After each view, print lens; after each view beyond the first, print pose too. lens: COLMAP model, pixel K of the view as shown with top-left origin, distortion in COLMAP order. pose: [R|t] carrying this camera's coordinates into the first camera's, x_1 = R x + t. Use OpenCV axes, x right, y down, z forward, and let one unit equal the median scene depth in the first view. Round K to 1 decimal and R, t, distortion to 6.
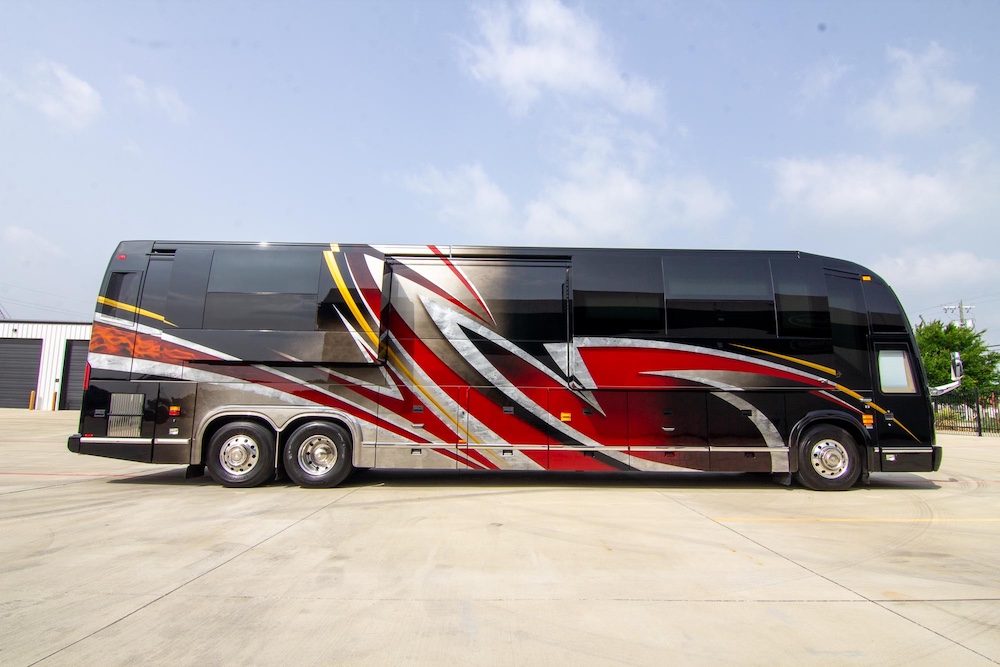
lens RADIAL K [[437.2, 0, 498.5], [0, 437.2, 356.6], [0, 0, 1]] dist [0.000139, -0.000430]
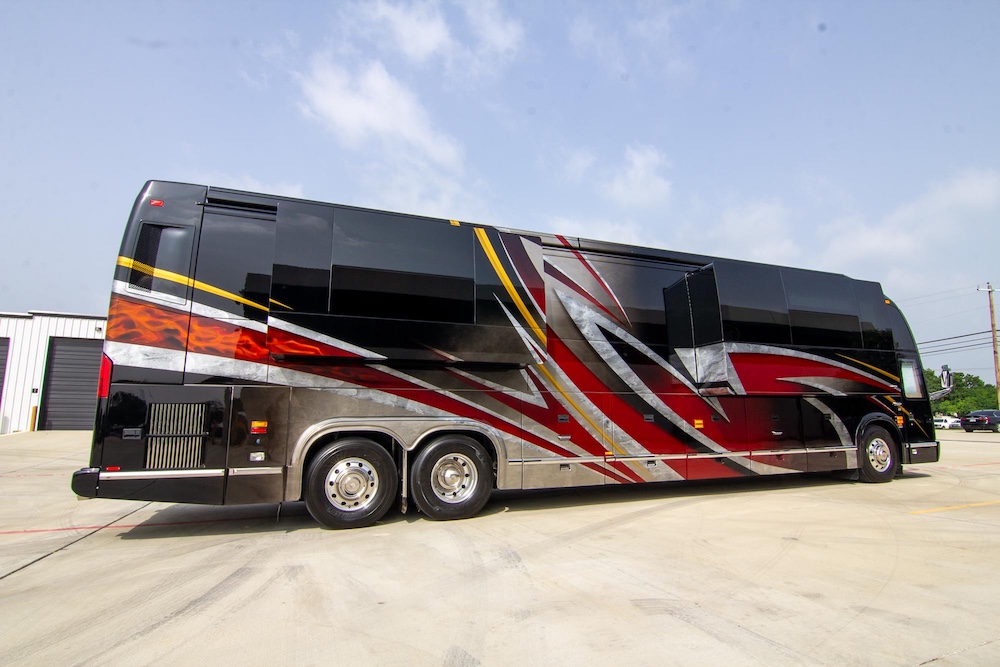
lens RADIAL K [[437.2, 0, 498.5], [0, 437.2, 356.6], [0, 0, 1]] dist [0.000139, -0.000430]
pose [[0.952794, 0.024055, 0.302664, -0.576306], [-0.018205, 0.999589, -0.022134, 0.017582], [-0.303072, 0.015579, 0.952840, 0.201792]]
